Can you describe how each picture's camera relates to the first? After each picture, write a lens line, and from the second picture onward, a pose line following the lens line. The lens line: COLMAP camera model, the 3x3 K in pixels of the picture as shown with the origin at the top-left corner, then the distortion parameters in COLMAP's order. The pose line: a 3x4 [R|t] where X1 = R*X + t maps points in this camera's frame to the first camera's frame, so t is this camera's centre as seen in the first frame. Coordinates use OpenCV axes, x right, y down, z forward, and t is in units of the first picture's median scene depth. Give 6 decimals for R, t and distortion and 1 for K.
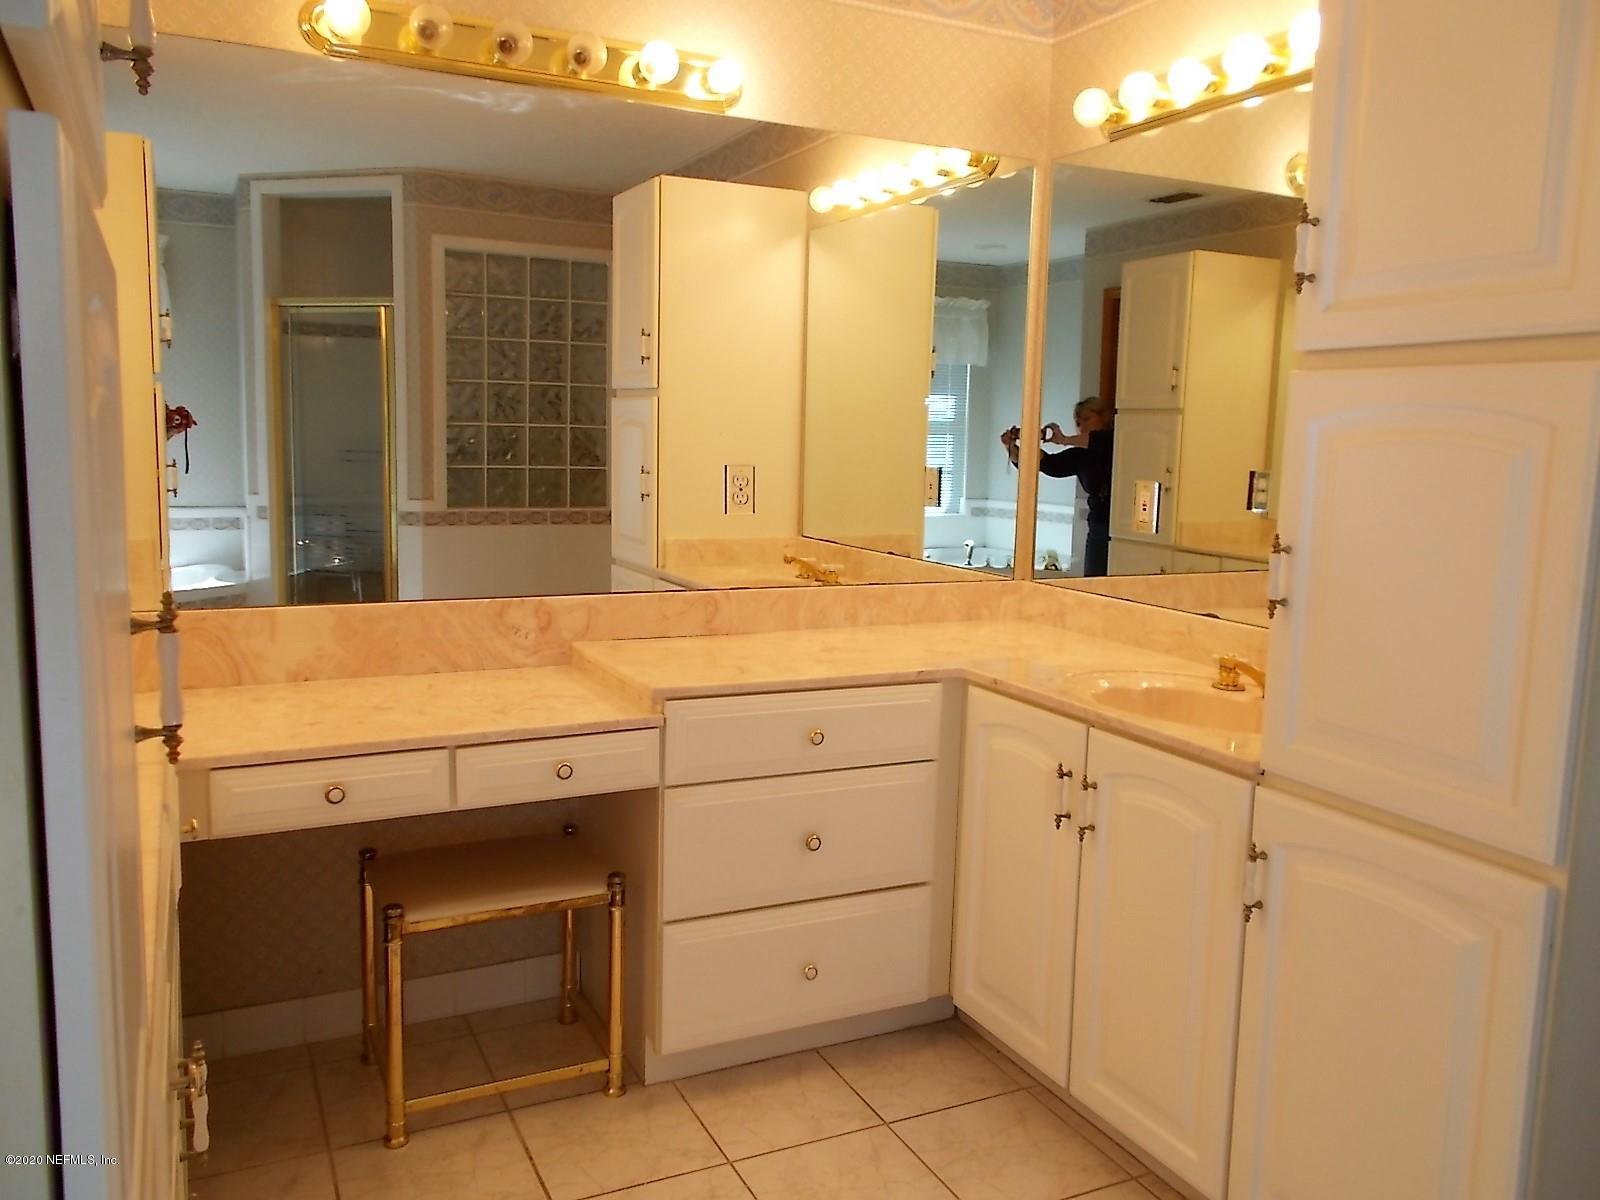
lens RADIAL K [[1237.0, 0, 800.0], [0, 1237.0, 600.0], [0, 0, 1]] dist [-0.003498, 0.001005]
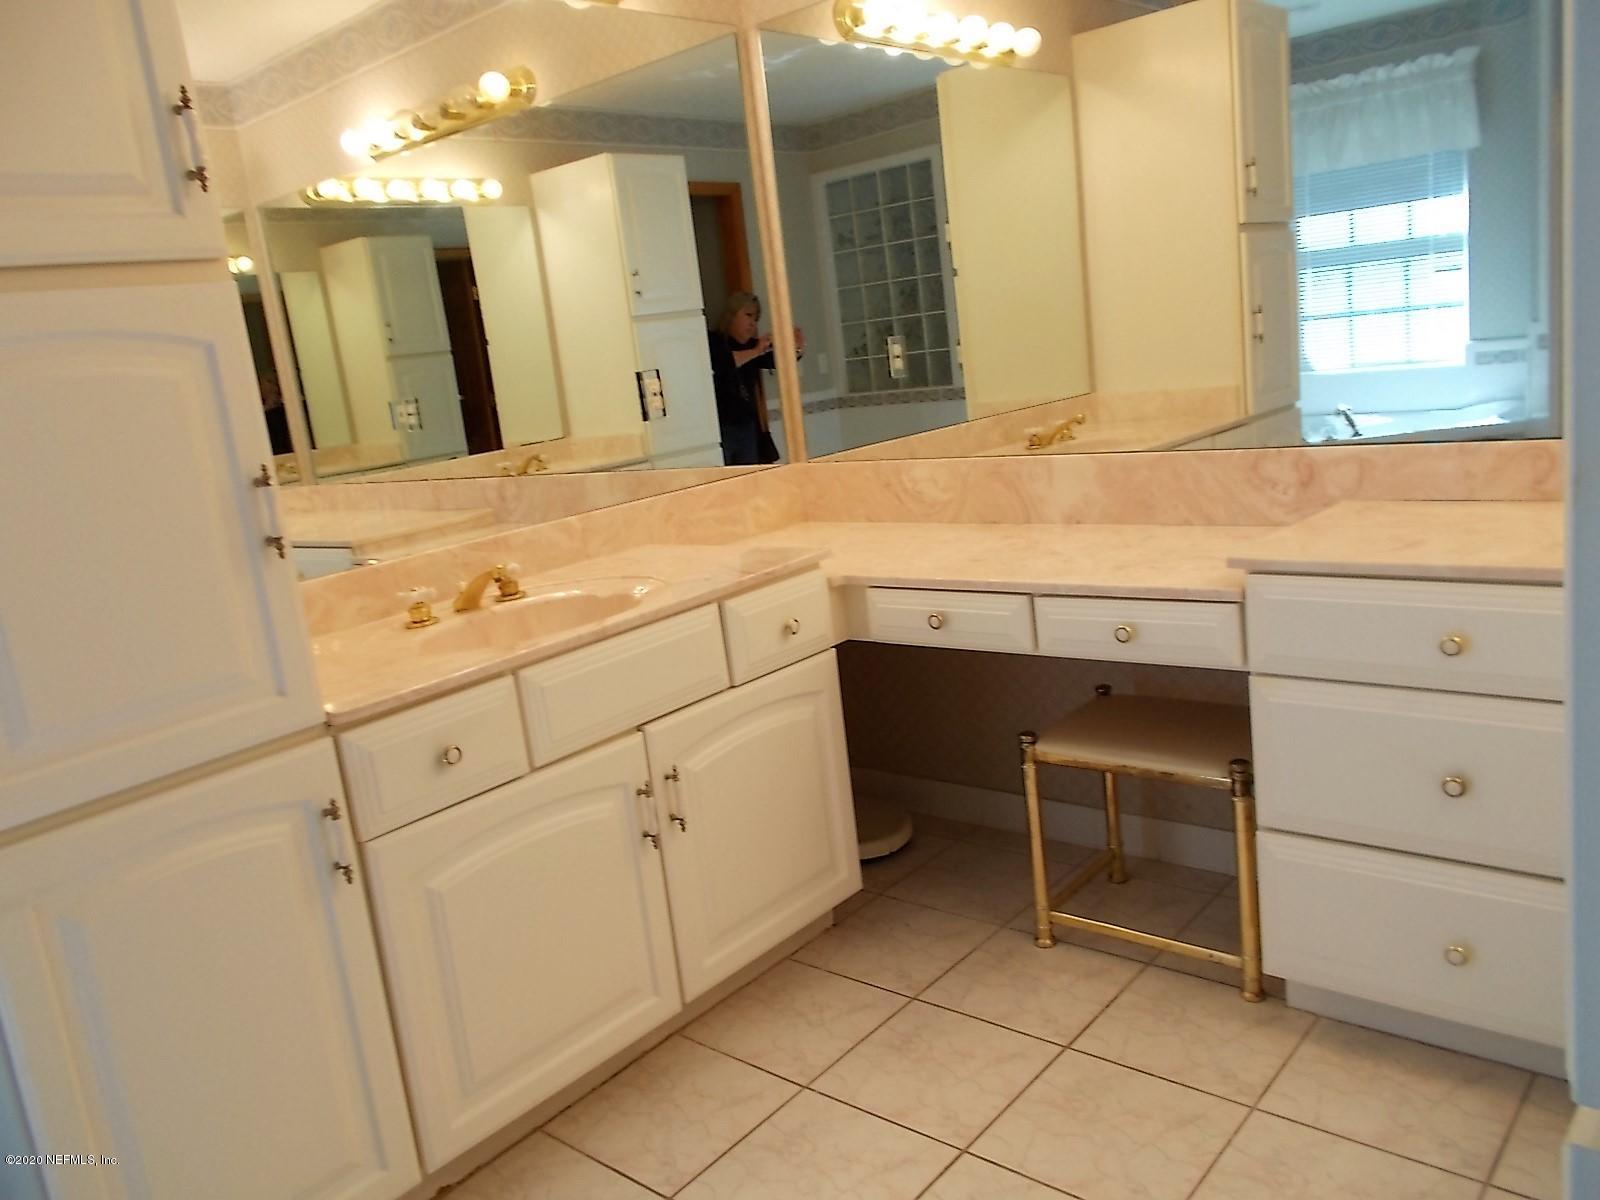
lens RADIAL K [[1234.6, 0, 782.3], [0, 1234.6, 619.1], [0, 0, 1]] dist [0.004992, 0.000336]
pose [[0.377813, 0.136824, -0.915717, 0.535358], [0.002642, 0.988857, 0.148842, -0.015174], [0.925878, -0.058654, 0.373241, 0.364713]]
